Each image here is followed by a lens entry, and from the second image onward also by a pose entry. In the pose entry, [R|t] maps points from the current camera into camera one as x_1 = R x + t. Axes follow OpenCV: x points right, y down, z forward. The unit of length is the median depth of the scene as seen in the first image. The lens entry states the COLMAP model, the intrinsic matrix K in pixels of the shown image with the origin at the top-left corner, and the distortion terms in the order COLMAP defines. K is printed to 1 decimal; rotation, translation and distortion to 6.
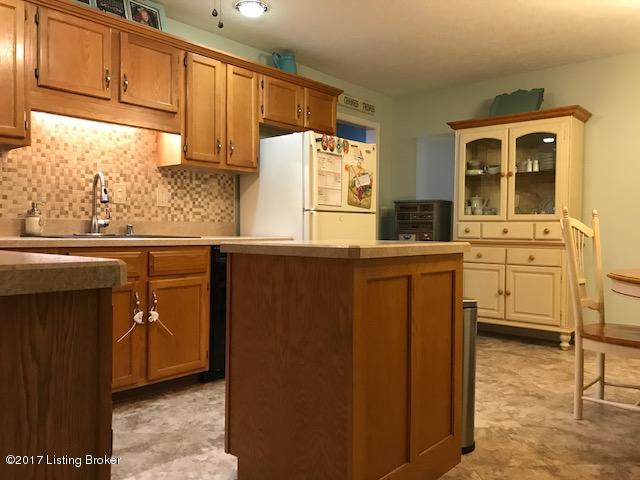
lens RADIAL K [[525.1, 0, 319.7], [0, 525.1, 239.9], [0, 0, 1]] dist [0.035102, 0.004300]
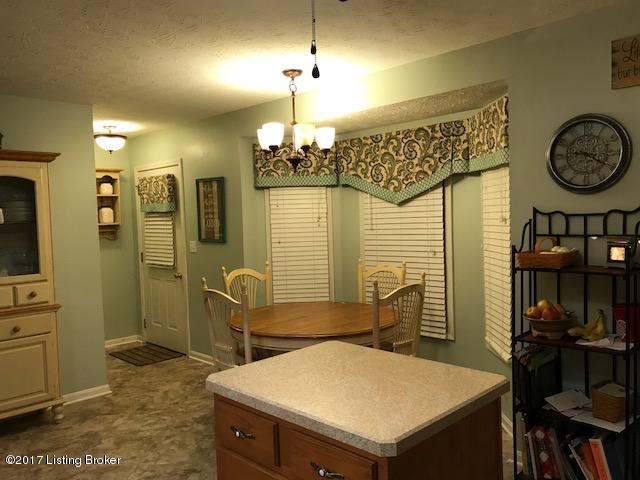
lens RADIAL K [[525.1, 0, 319.7], [0, 525.1, 240.4], [0, 0, 1]] dist [0.035102, 0.004300]
pose [[0.074916, -0.058627, 0.995465, -0.380395], [0.048221, 0.997315, 0.055107, -0.127896], [-0.996023, 0.043874, 0.077542, 0.473465]]
